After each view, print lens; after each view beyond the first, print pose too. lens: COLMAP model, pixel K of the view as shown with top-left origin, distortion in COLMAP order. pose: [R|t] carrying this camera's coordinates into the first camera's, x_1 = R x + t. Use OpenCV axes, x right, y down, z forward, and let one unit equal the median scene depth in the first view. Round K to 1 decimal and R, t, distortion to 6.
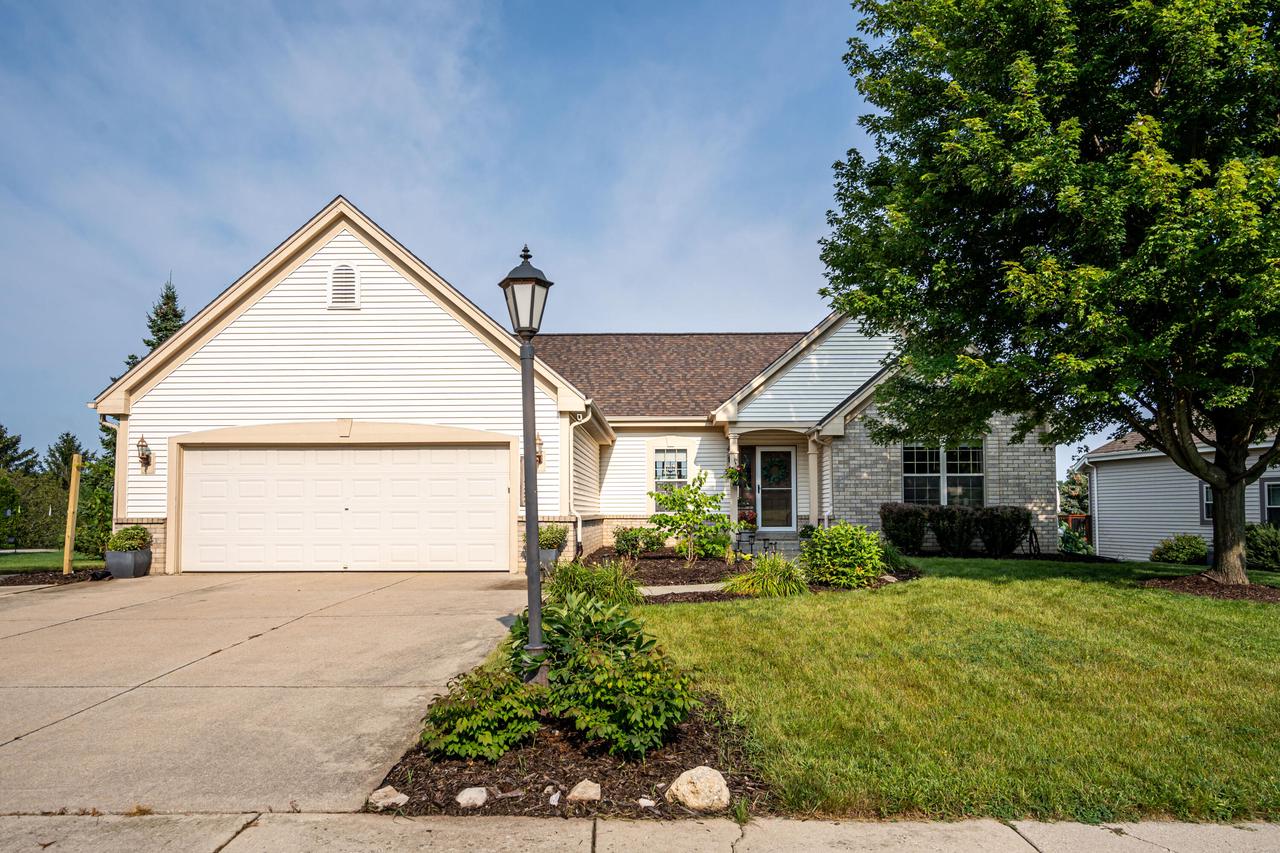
lens RADIAL K [[809.9, 0, 640.6], [0, 809.9, 475.5], [0, 0, 1]] dist [0.005114, 0.000679]
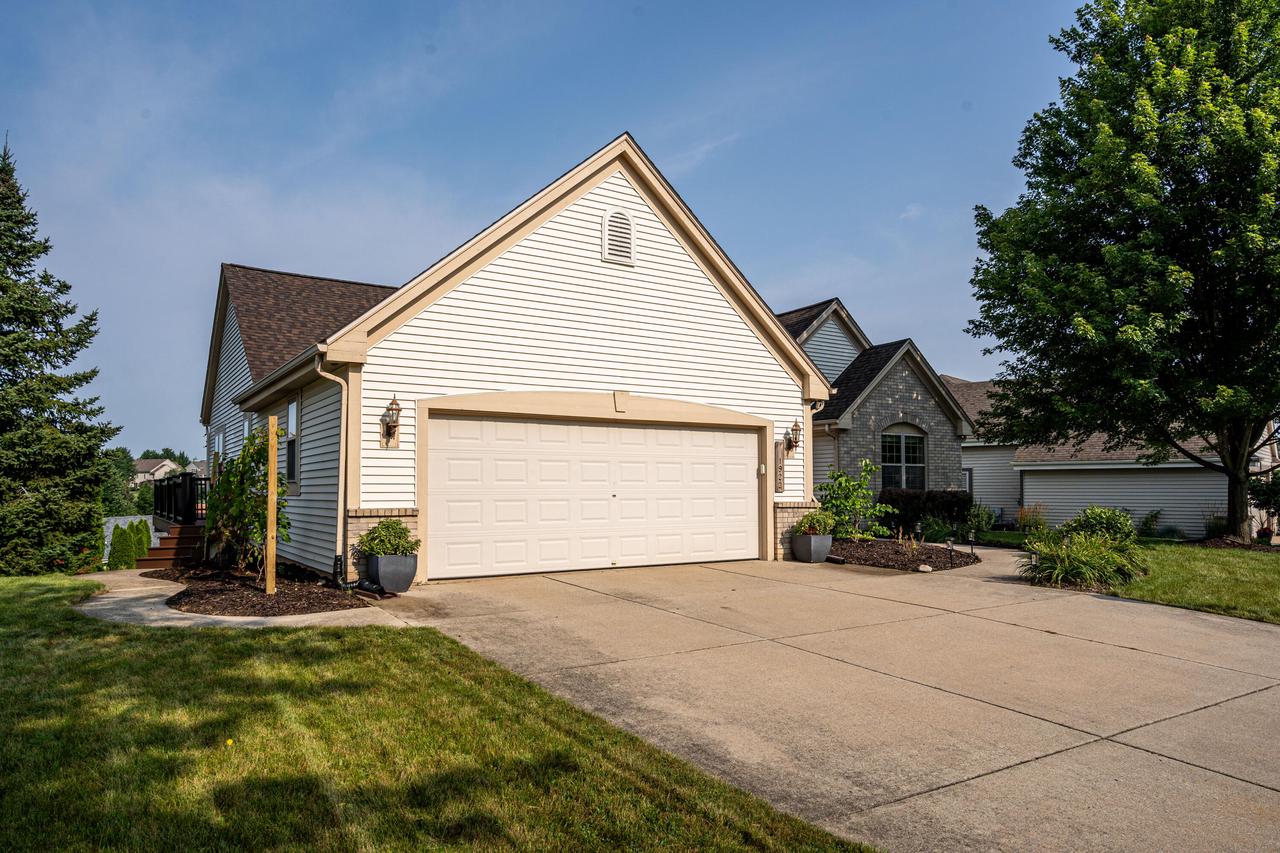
lens RADIAL K [[822.2, 0, 640.6], [0, 822.2, 456.7], [0, 0, 1]] dist [-0.001960, -0.000575]
pose [[0.822490, 0.022798, 0.568322, -0.642166], [-0.023835, 0.999700, -0.005608, 0.003265], [-0.568280, -0.008934, 0.822787, 0.203042]]
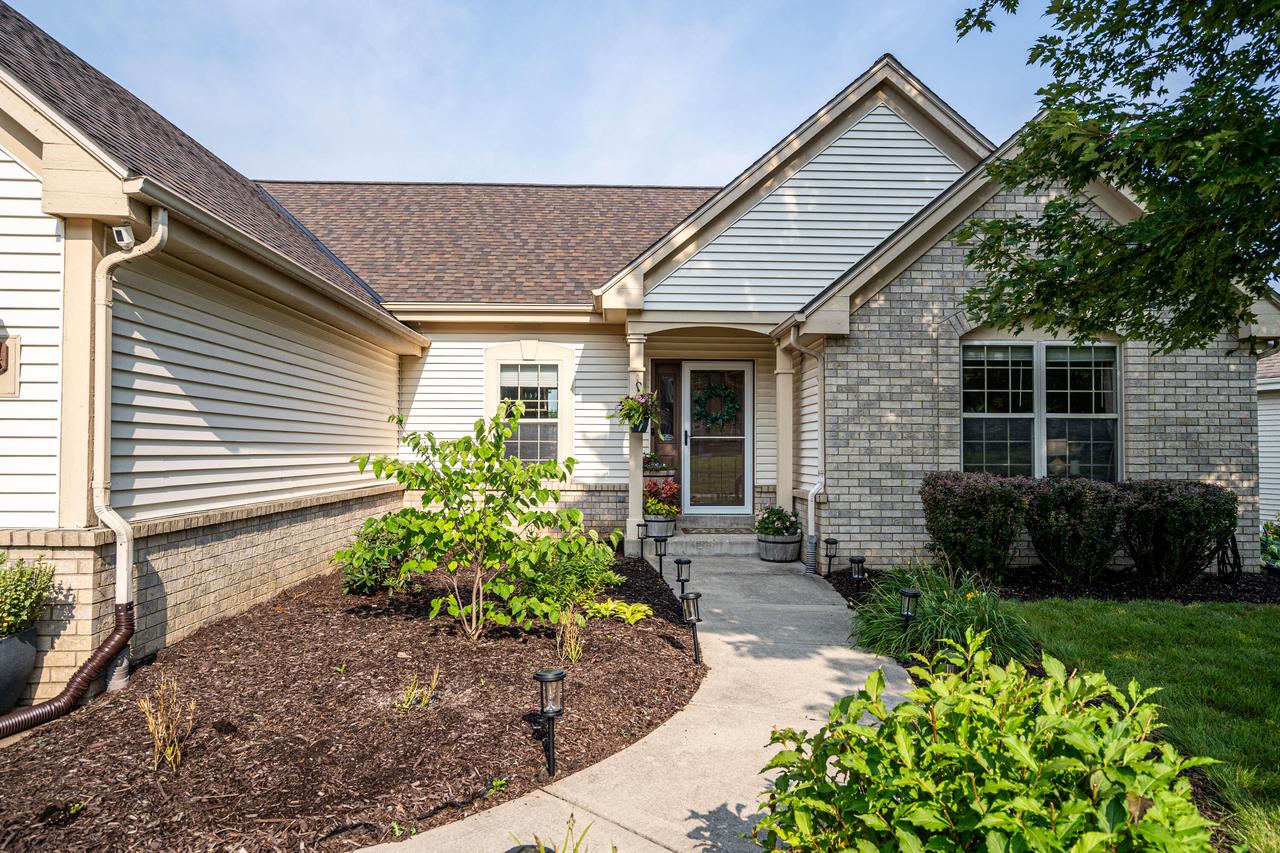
lens RADIAL K [[842.7, 0, 640.0], [0, 842.7, 426.5], [0, 0, 1]] dist [-0.002019, 0.000411]
pose [[0.998324, 0.008404, 0.057251, 0.091242], [-0.009329, 0.999830, 0.015901, -0.000181], [-0.057108, -0.016408, 0.998233, 0.477796]]
